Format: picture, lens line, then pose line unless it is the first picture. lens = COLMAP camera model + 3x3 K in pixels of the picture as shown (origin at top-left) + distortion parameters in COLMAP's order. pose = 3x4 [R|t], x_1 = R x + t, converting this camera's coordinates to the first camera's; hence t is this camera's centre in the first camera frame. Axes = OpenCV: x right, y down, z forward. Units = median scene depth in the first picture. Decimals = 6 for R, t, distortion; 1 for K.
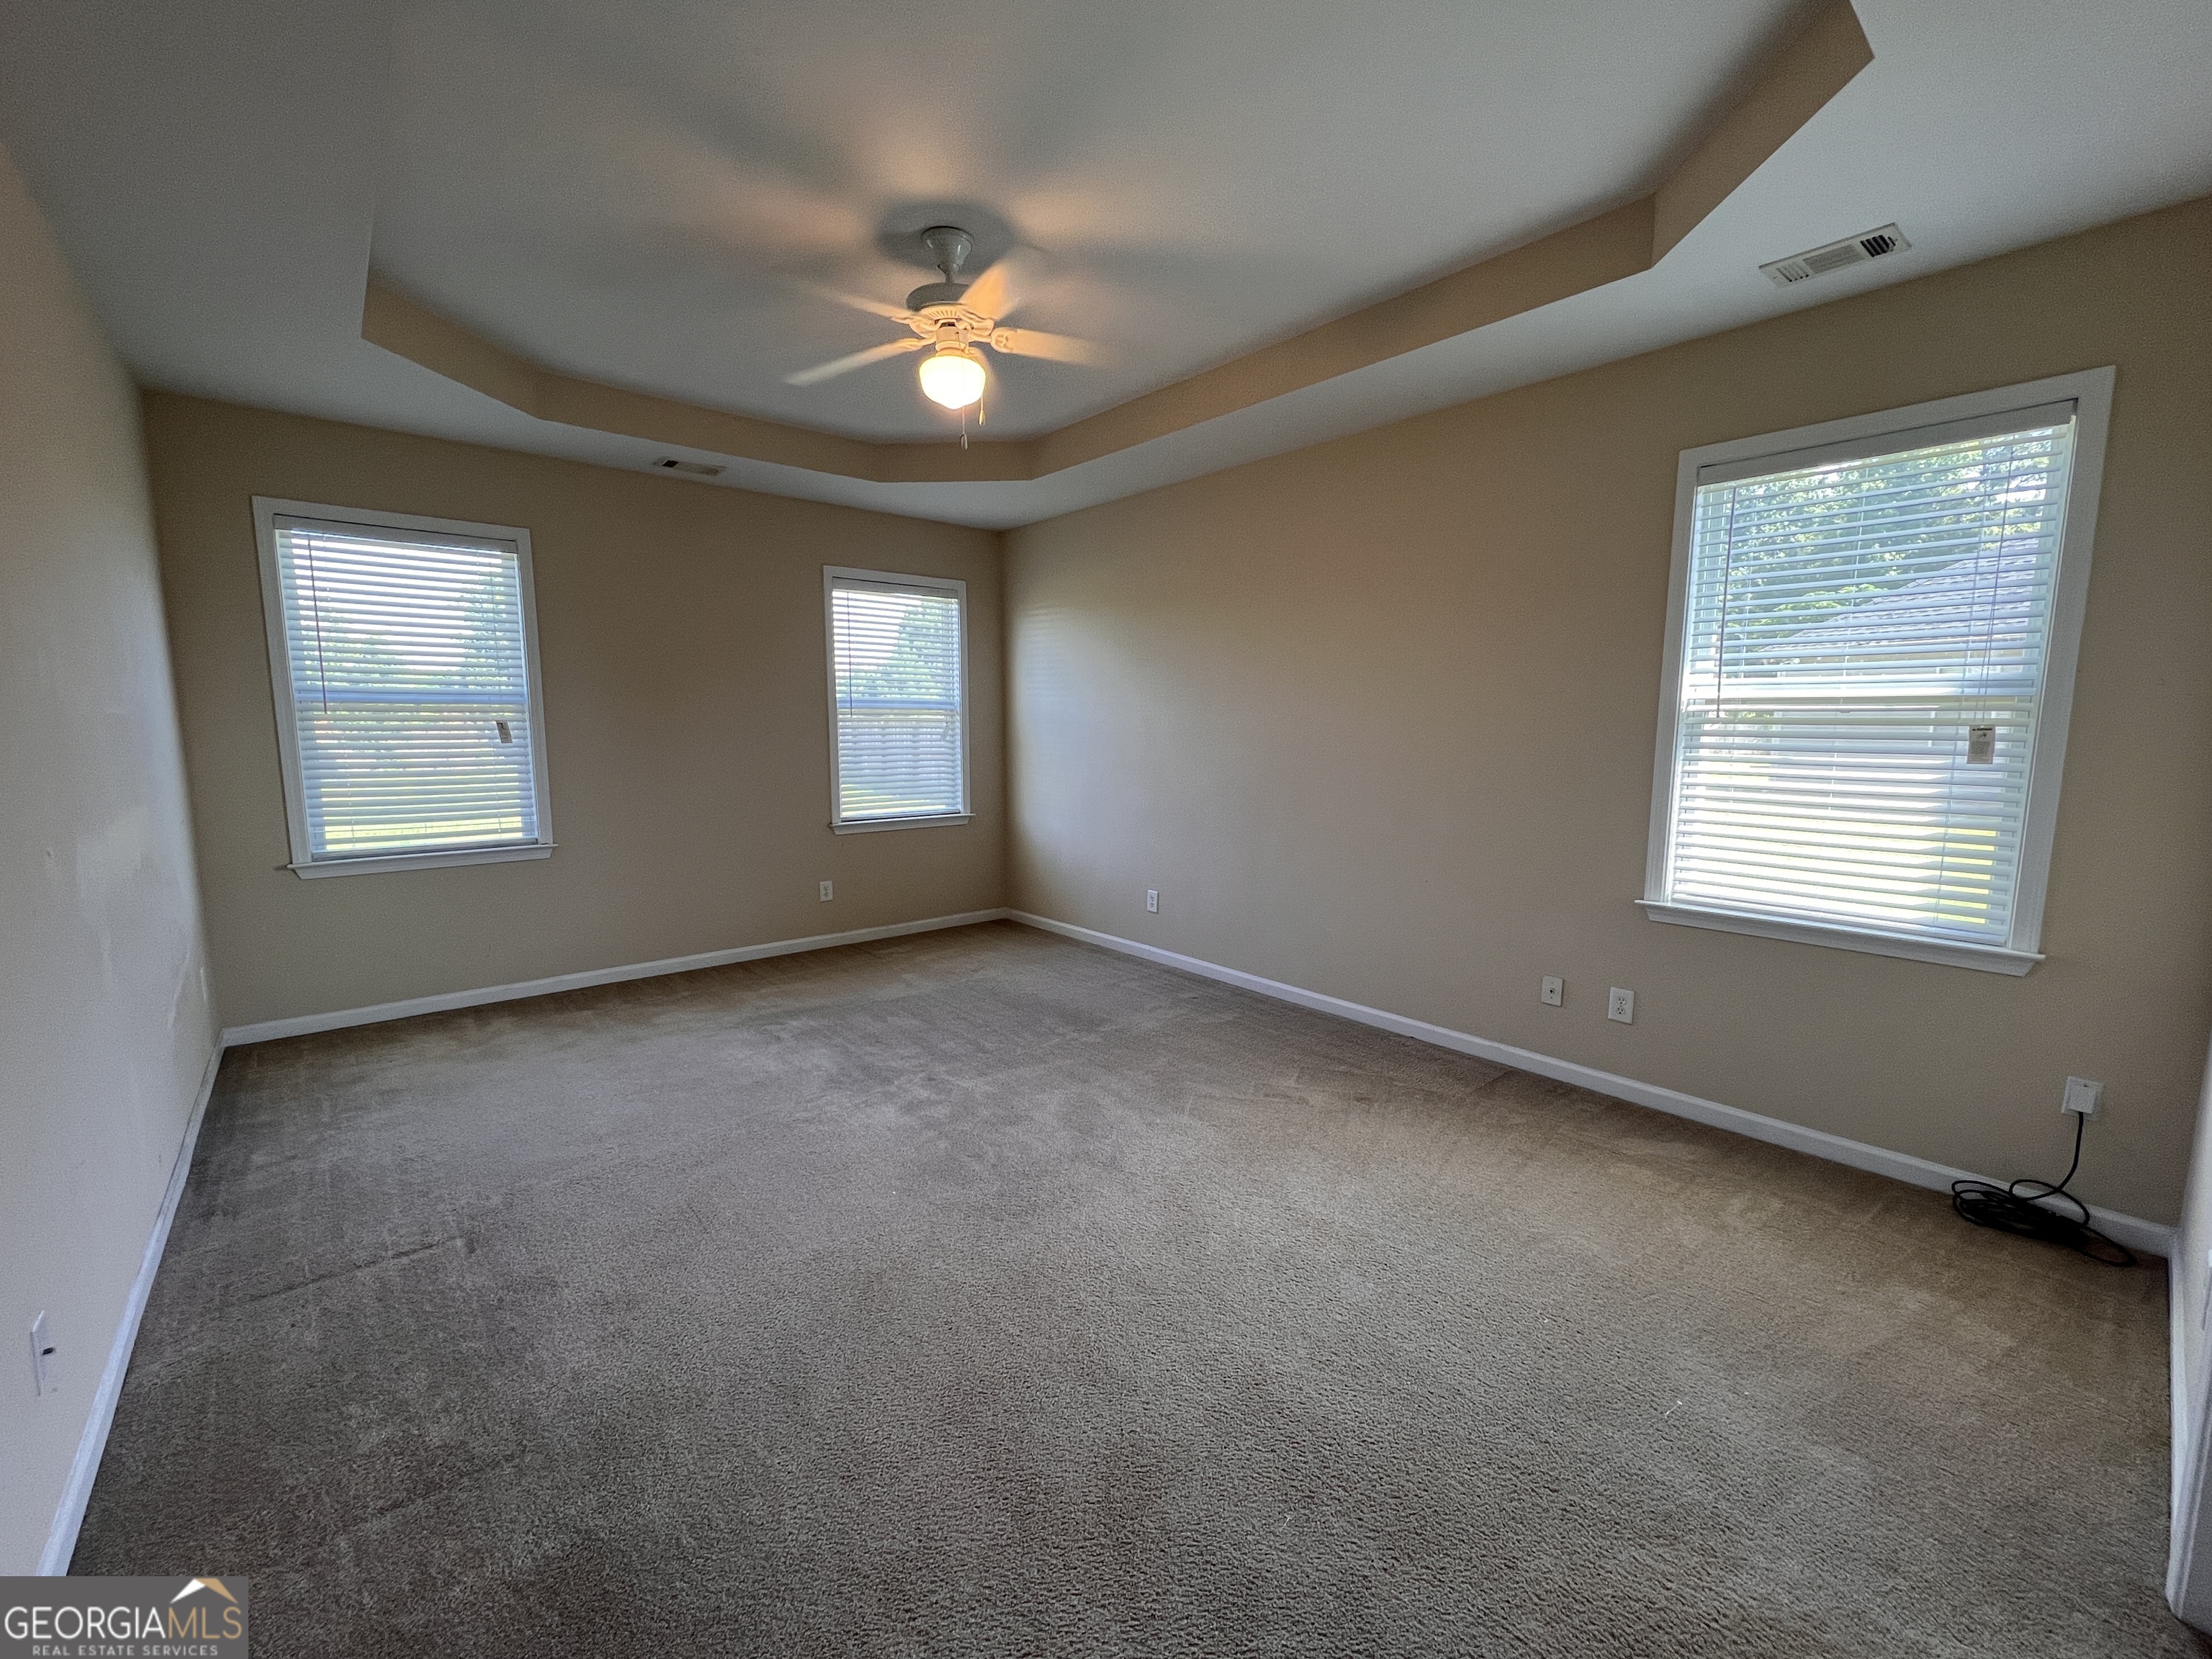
lens RADIAL K [[902.6, 0, 1108.4], [0, 902.6, 837.7], [0, 0, 1]] dist [0.000016, 0.000959]
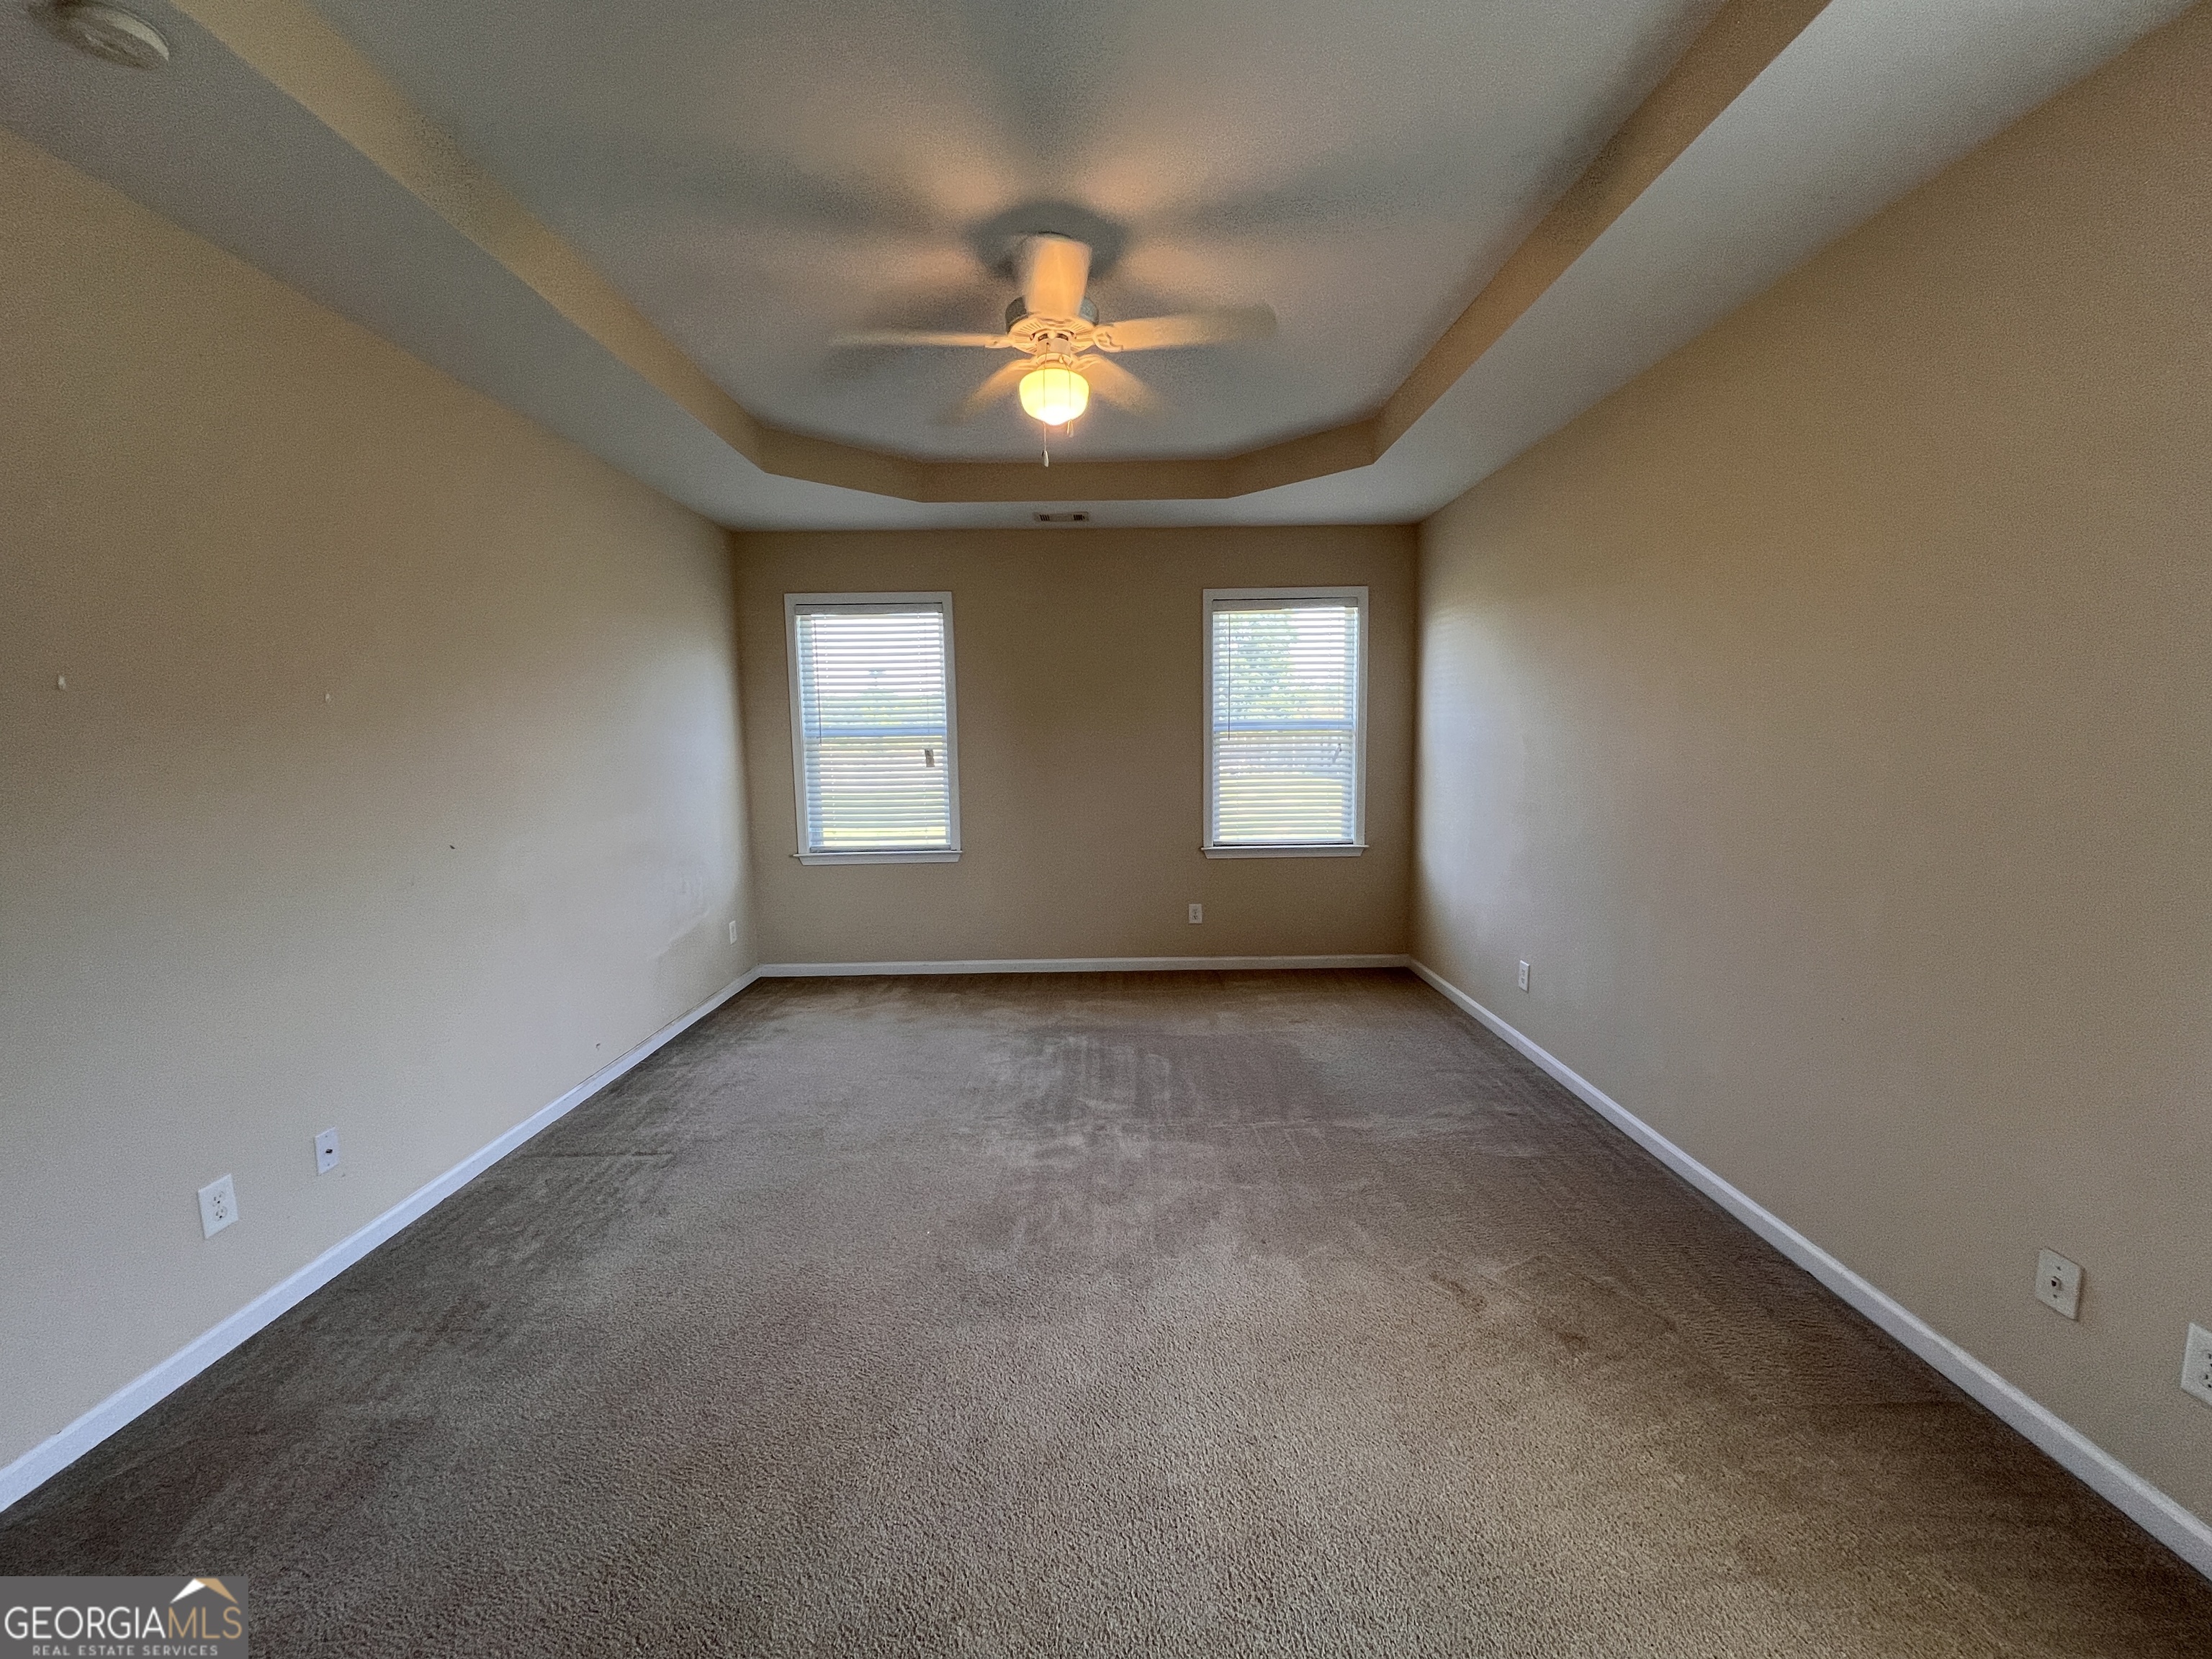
lens RADIAL K [[902.6, 0, 1108.2], [0, 902.6, 839.3], [0, 0, 1]] dist [0.000016, 0.000959]
pose [[0.763946, 0.060657, -0.642422, 0.338393], [-0.065935, 0.997699, 0.015794, -0.044137], [0.641902, 0.030293, 0.766188, 0.225316]]
